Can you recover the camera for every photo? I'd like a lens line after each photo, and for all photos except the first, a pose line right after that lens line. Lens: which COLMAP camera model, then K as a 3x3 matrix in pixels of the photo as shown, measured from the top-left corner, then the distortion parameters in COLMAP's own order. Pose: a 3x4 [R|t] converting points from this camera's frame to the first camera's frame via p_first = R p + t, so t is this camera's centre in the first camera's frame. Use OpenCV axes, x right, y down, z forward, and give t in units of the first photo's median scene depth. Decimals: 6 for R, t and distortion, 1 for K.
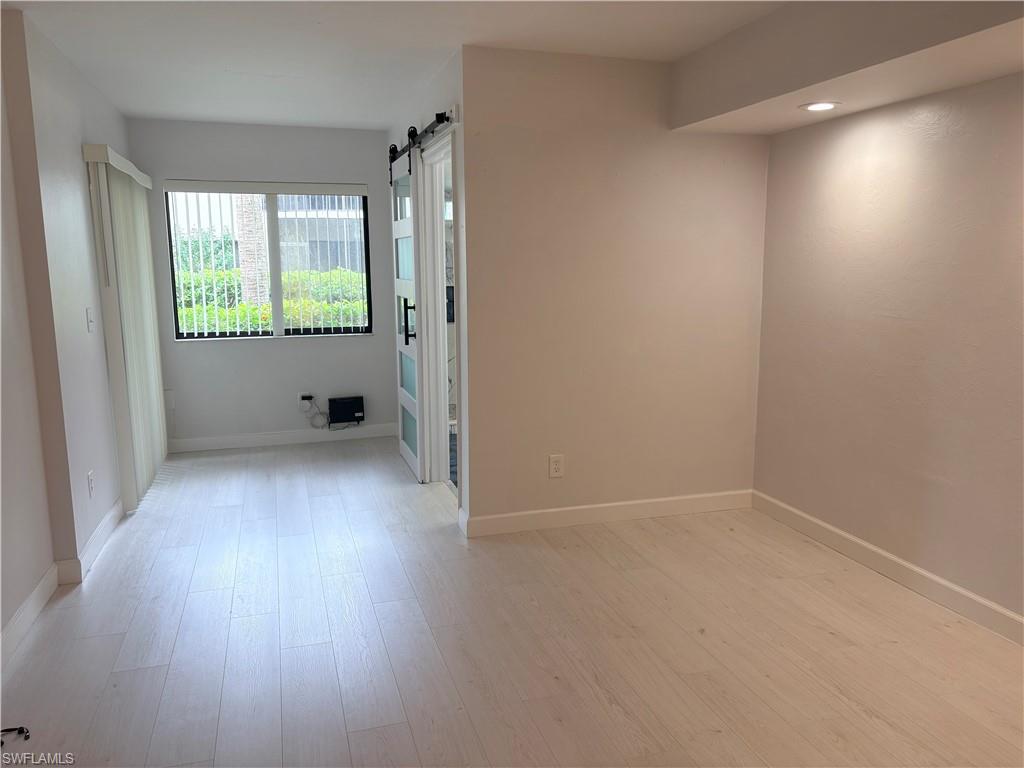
lens RADIAL K [[773.8, 0, 512.1], [0, 773.8, 383.1], [0, 0, 1]] dist [0.036196, -0.000834]
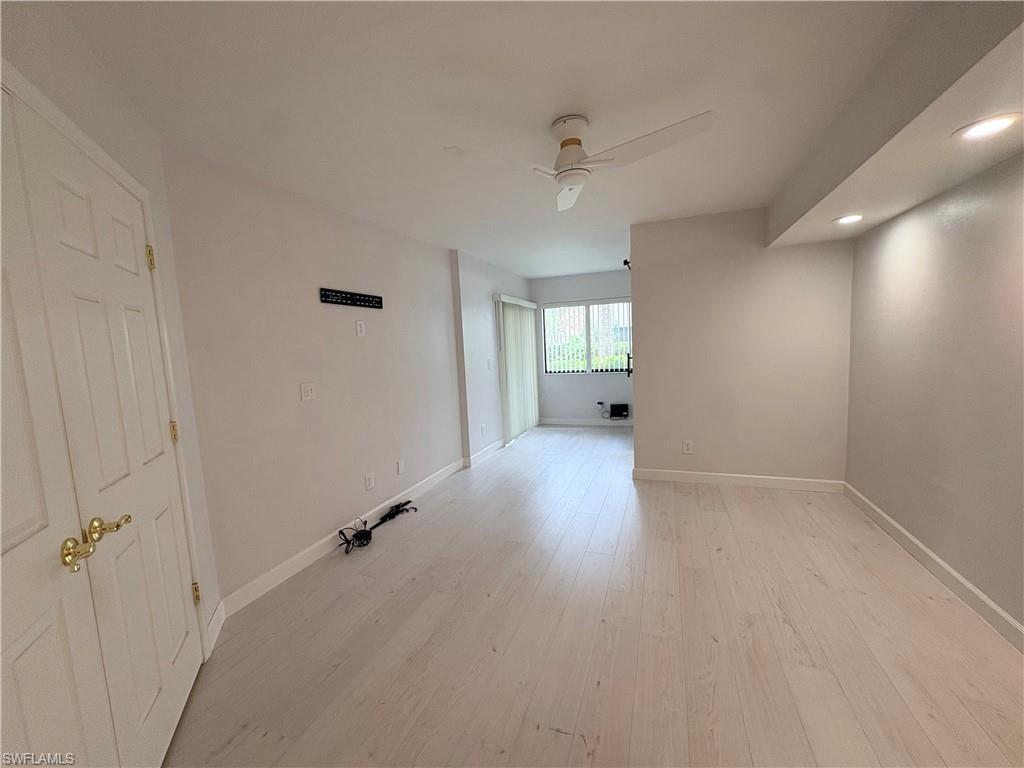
lens RADIAL K [[406.6, 0, 514.7], [0, 406.6, 387.2], [0, 0, 1]] dist [0.003070, -0.000544]
pose [[0.795645, 0.032764, -0.604876, 0.222259], [-0.050524, 0.998646, -0.012366, 0.001458], [0.603652, 0.040400, 0.796224, 0.014277]]
